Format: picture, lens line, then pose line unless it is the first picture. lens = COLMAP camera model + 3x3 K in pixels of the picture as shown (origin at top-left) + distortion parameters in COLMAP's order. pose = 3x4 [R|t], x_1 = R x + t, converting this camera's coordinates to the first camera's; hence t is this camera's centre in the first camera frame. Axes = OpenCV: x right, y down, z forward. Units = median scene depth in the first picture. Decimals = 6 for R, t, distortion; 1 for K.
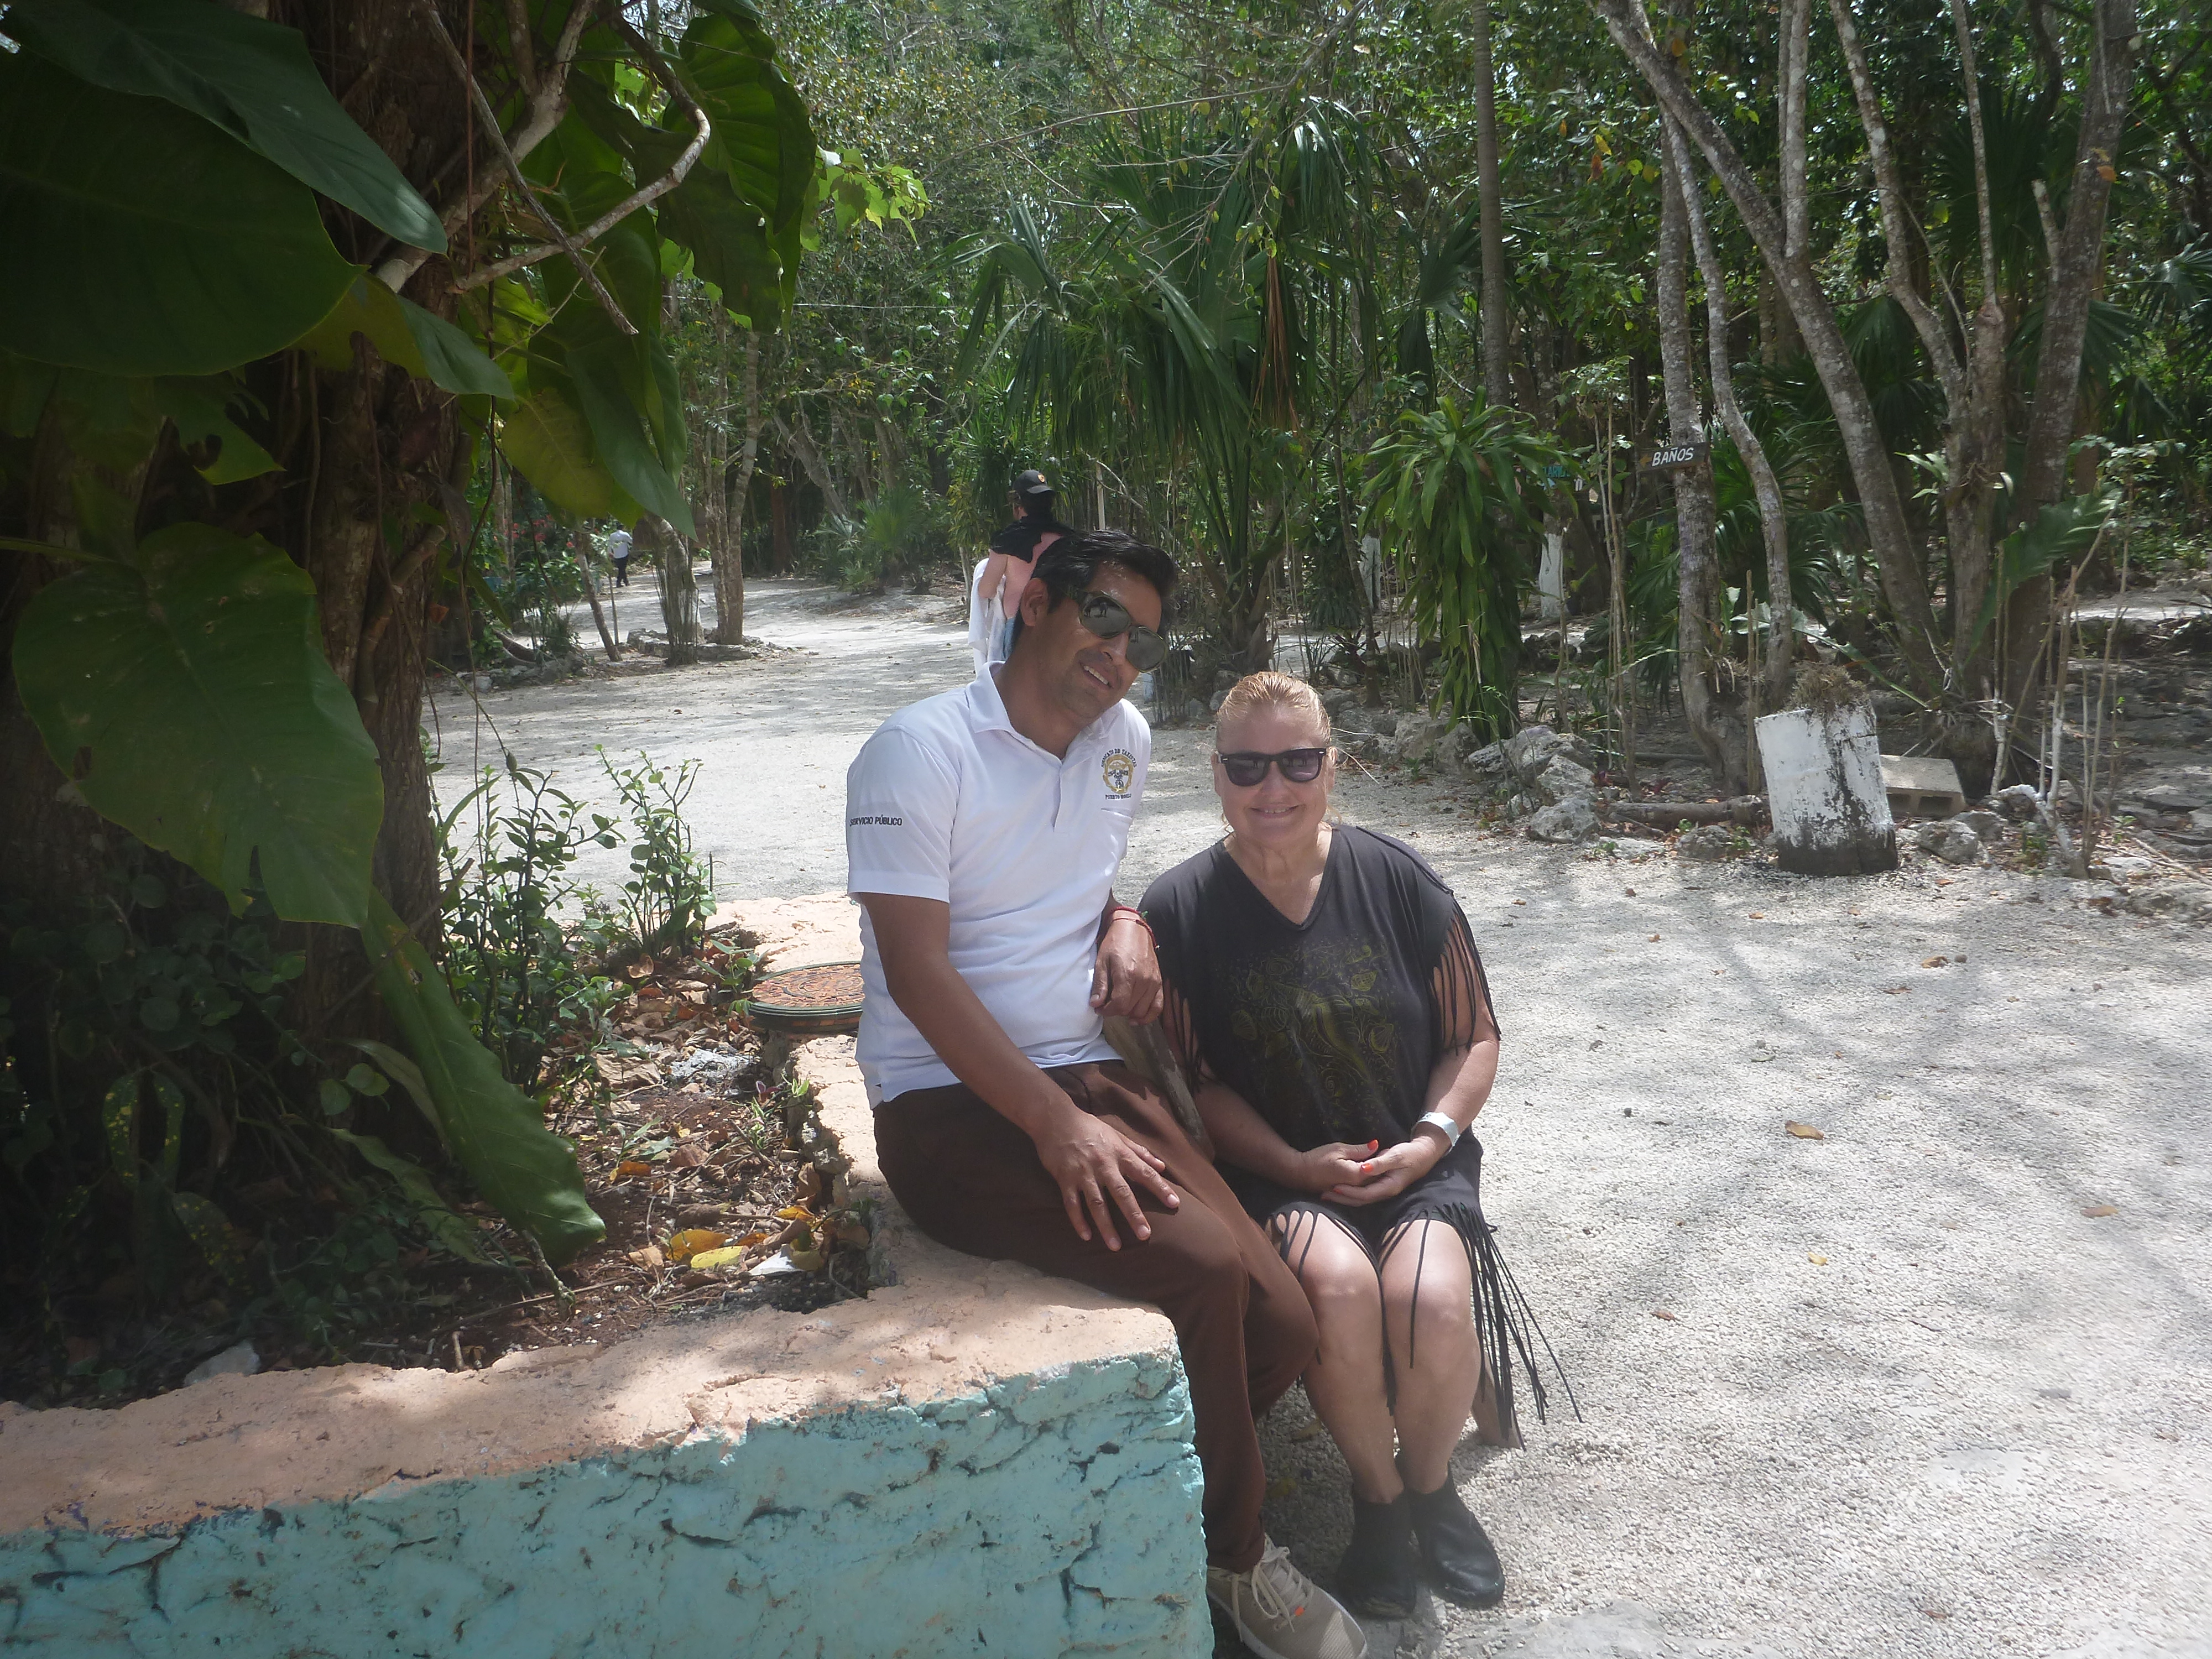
lens RADIAL K [[1834.3, 0, 1124.0], [0, 1834.3, 823.0], [0, 0, 1]] dist [-0.019908, -0.006913]
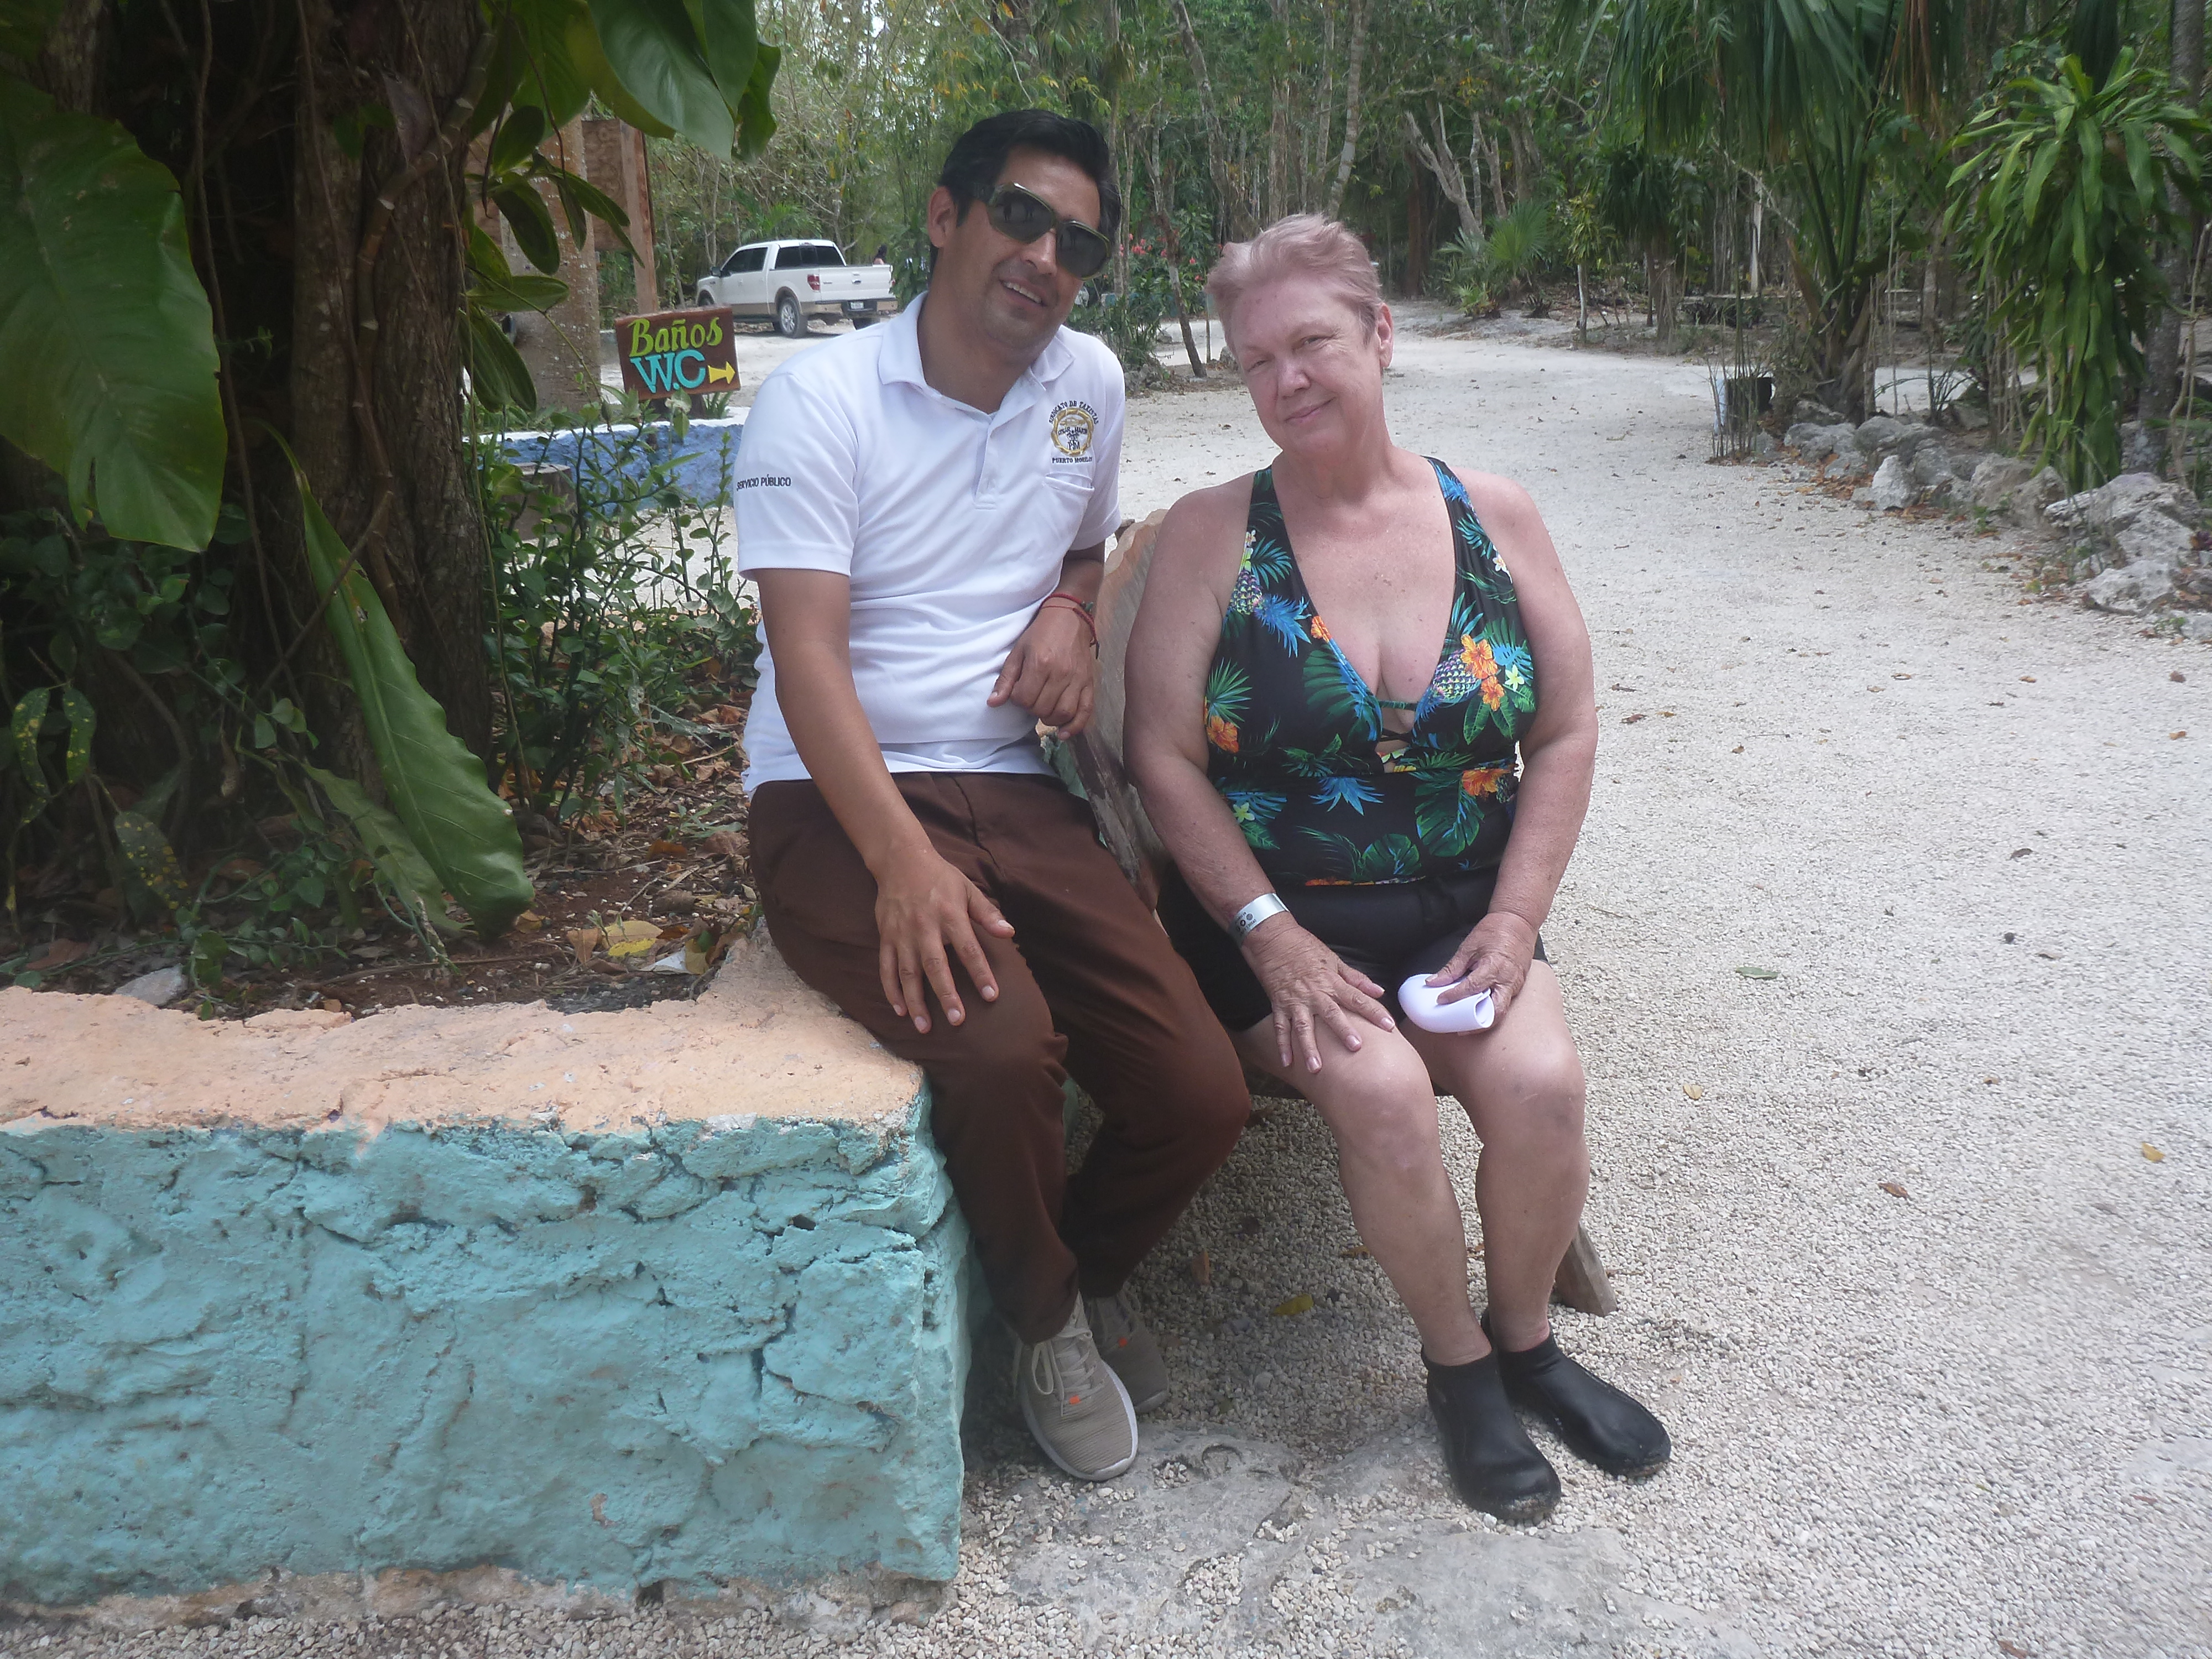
lens RADIAL K [[1834.3, 0, 1095.3], [0, 1834.3, 815.3], [0, 0, 1]] dist [-0.019908, -0.006913]
pose [[0.934518, 0.108745, -0.338896, 0.346957], [-0.060955, 0.987013, 0.148629, 0.023519], [0.350658, -0.118239, 0.929010, 0.265301]]
